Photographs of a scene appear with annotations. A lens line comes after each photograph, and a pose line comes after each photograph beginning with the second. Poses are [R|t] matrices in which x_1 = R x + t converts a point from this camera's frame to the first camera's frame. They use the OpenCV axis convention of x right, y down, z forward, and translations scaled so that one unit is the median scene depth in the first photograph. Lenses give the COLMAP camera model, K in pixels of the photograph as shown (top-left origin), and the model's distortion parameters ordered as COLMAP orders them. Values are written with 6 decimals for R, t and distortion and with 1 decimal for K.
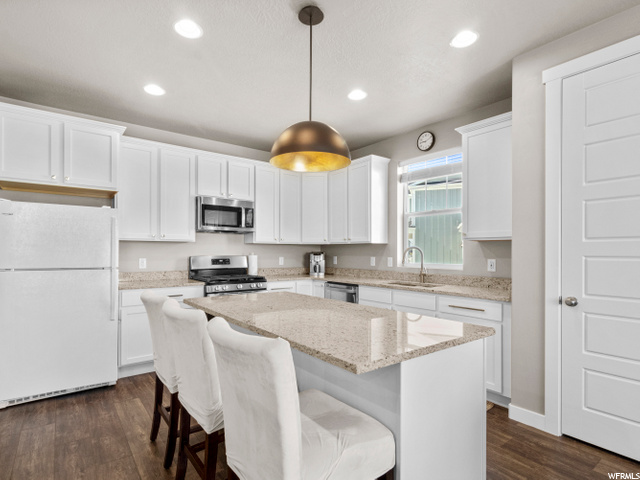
lens RADIAL K [[341.1, 0, 323.0], [0, 341.1, 246.6], [0, 0, 1]] dist [0.005714, 0.001011]
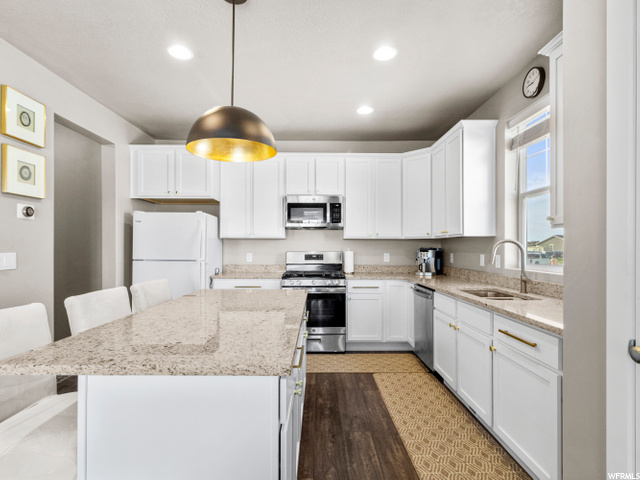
lens RADIAL K [[341.1, 0, 320.8], [0, 341.1, 240.4], [0, 0, 1]] dist [0.005714, 0.001011]
pose [[0.794577, -0.013863, -0.607005, 0.343726], [0.008922, 0.999898, -0.011157, 0.005322], [0.607098, 0.003449, 0.794620, 0.195624]]
